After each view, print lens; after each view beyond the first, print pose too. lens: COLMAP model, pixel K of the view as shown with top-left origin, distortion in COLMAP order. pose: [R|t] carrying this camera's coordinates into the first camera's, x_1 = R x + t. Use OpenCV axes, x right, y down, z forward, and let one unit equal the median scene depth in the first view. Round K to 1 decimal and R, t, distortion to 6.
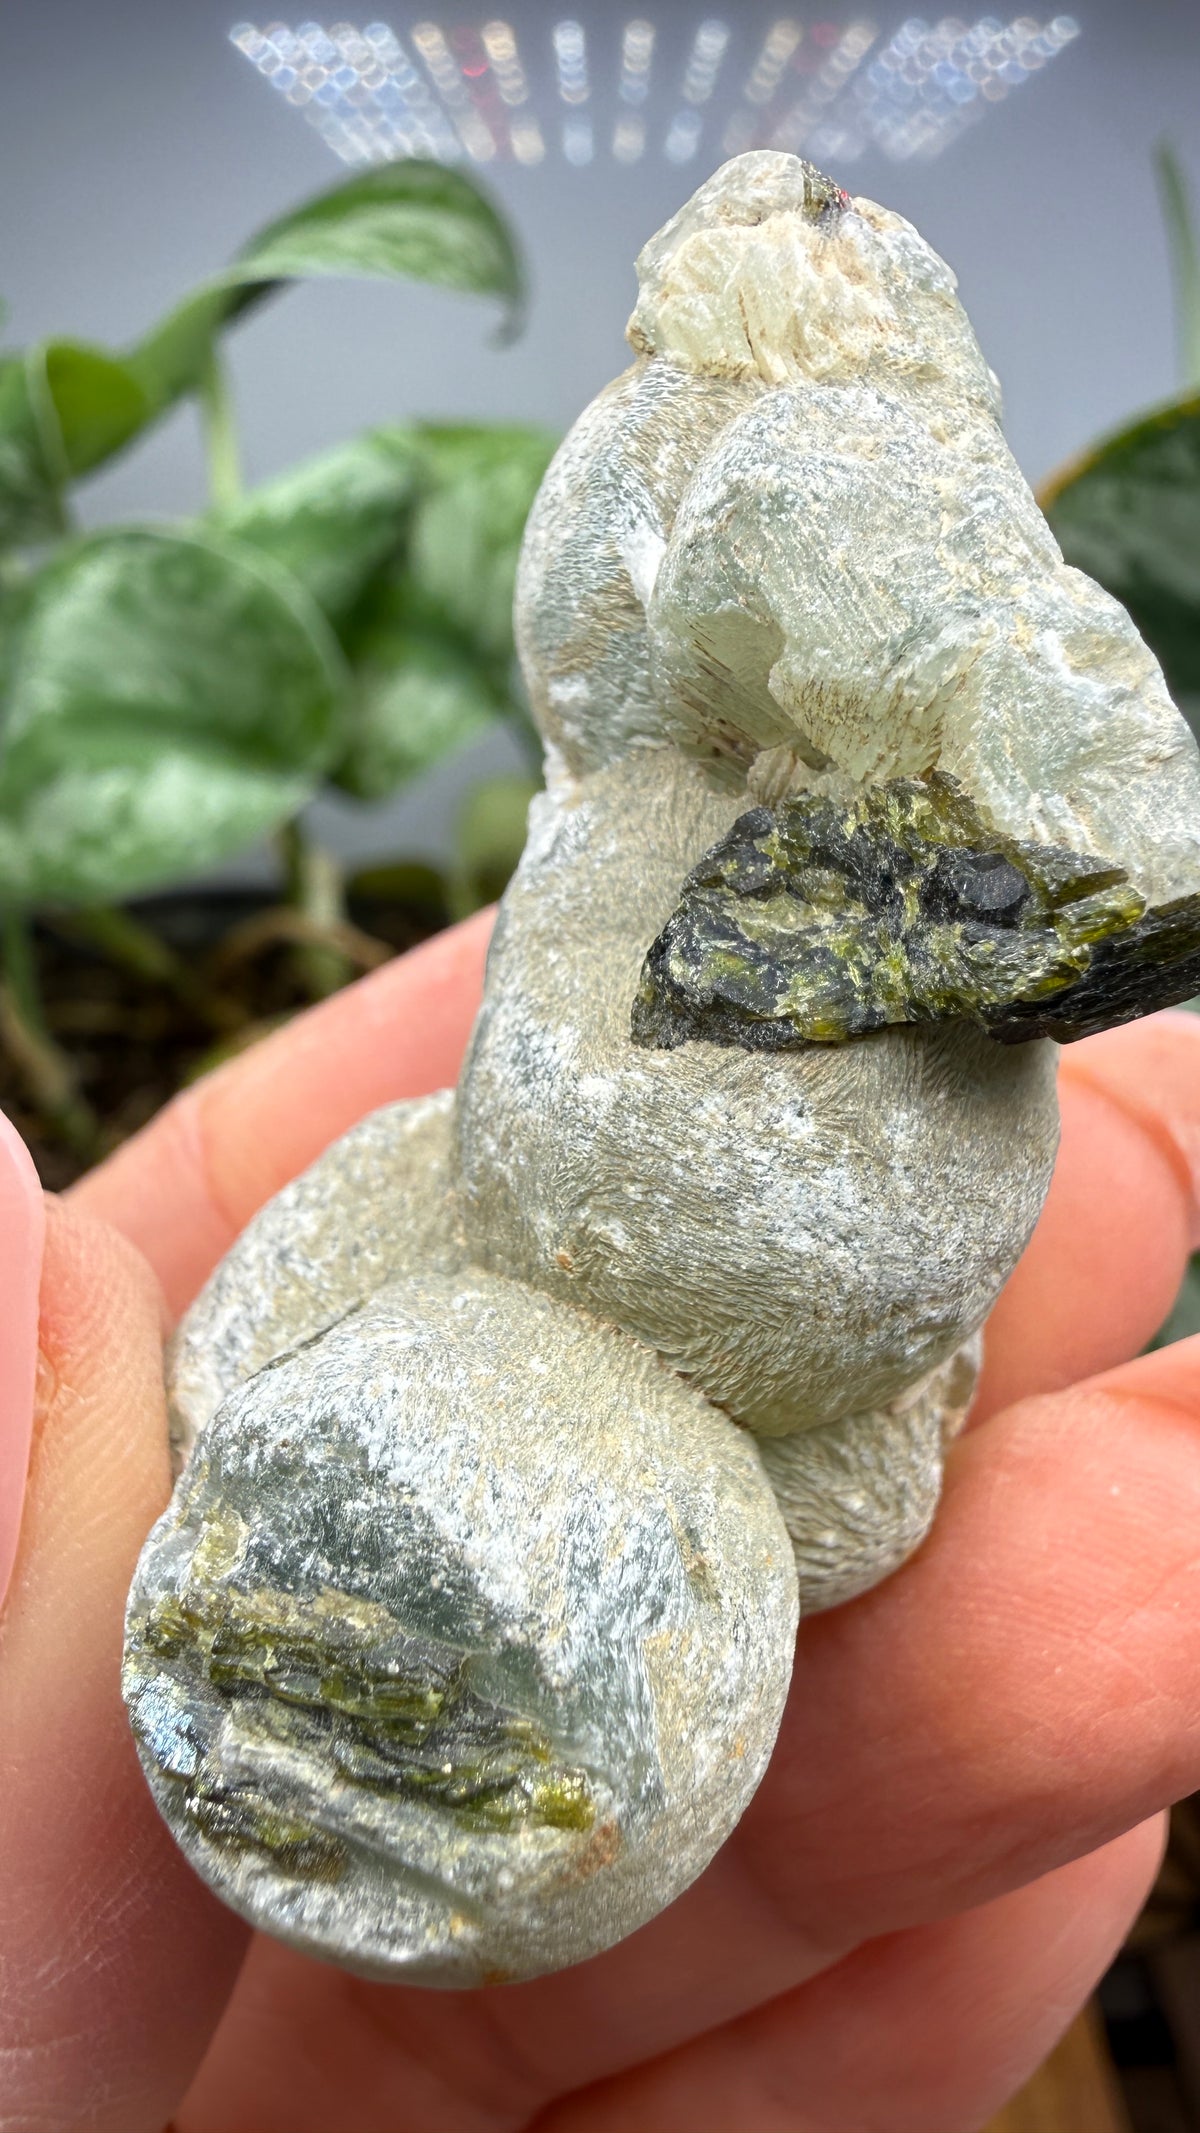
lens RADIAL K [[1576.8, 0, 610.7], [0, 1576.8, 1038.5], [0, 0, 1]] dist [0.018071, -0.028313]
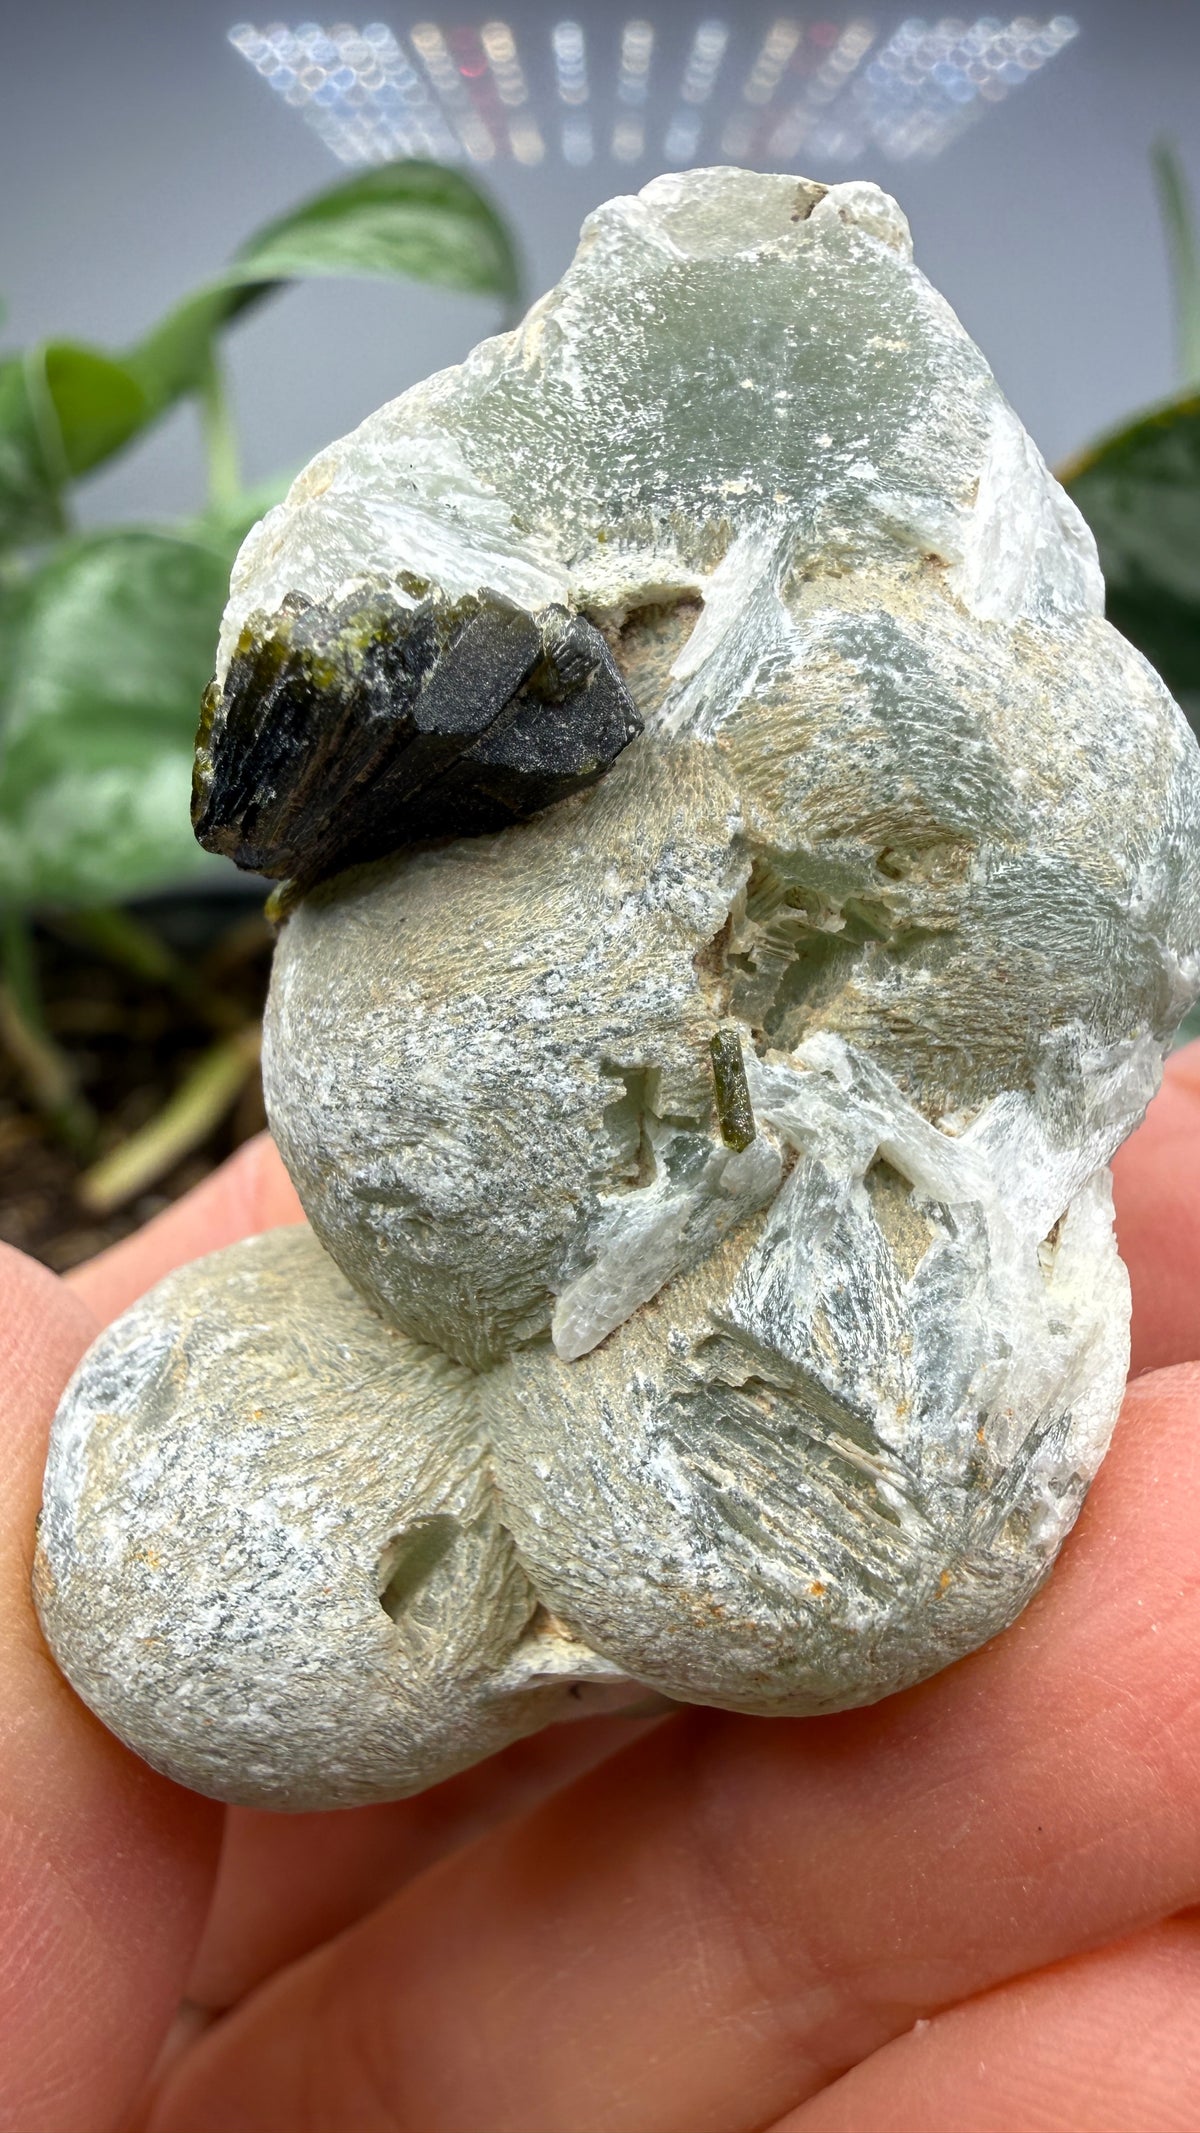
lens RADIAL K [[1576.8, 0, 599.4], [0, 1576.8, 1033.0], [0, 0, 1]] dist [0.018071, -0.028313]
pose [[0.212376, -0.233539, -0.948871, 1.226747], [-0.094129, 0.961617, -0.257744, 0.345003], [0.972644, 0.144054, 0.182242, 1.022475]]
